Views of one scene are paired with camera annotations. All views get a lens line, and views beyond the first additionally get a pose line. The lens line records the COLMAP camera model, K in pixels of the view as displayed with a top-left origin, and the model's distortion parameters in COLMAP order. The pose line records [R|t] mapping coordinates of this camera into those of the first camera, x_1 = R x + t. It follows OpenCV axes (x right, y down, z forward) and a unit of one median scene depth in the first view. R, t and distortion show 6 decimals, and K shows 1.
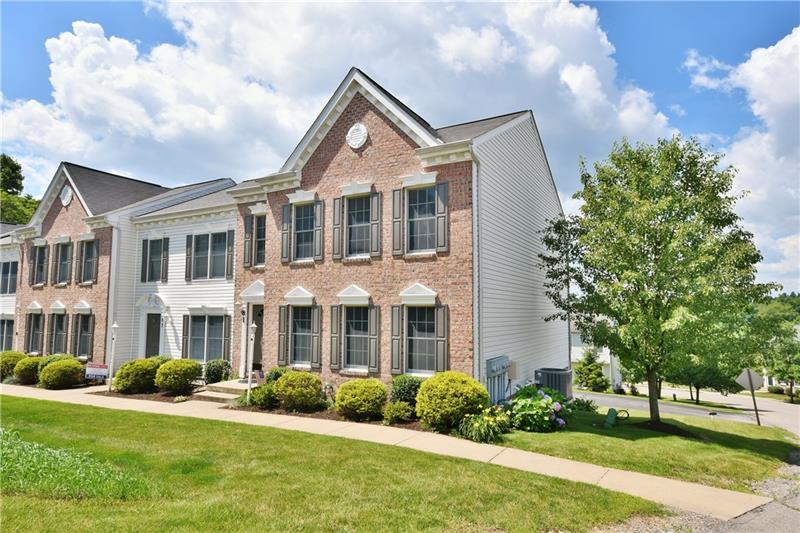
lens RADIAL K [[490.5, 0, 400.0], [0, 490.5, 266.5], [0, 0, 1]] dist [0.005911, 0.002653]
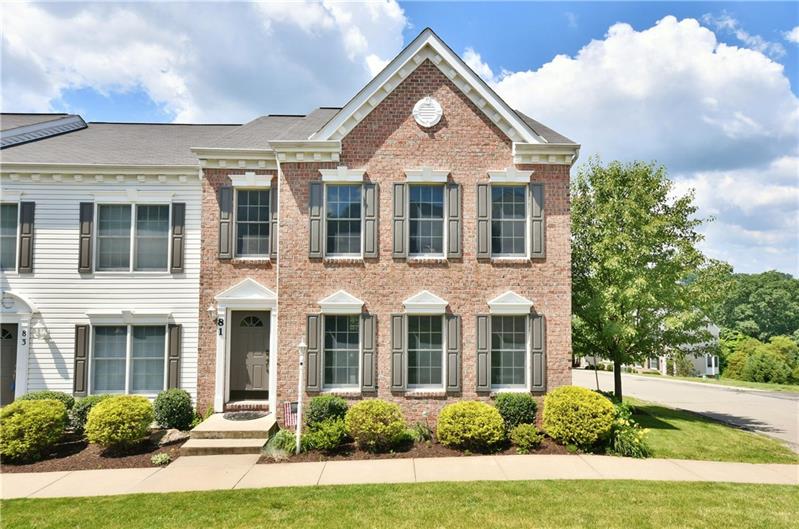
lens RADIAL K [[489.9, 0, 399.5], [0, 489.9, 264.5], [0, 0, 1]] dist [0.005911, 0.002653]
pose [[0.853135, 0.025817, 0.521050, -0.554201], [-0.048527, 0.998372, 0.029988, -0.029116], [-0.519428, -0.050868, 0.852999, 0.296133]]
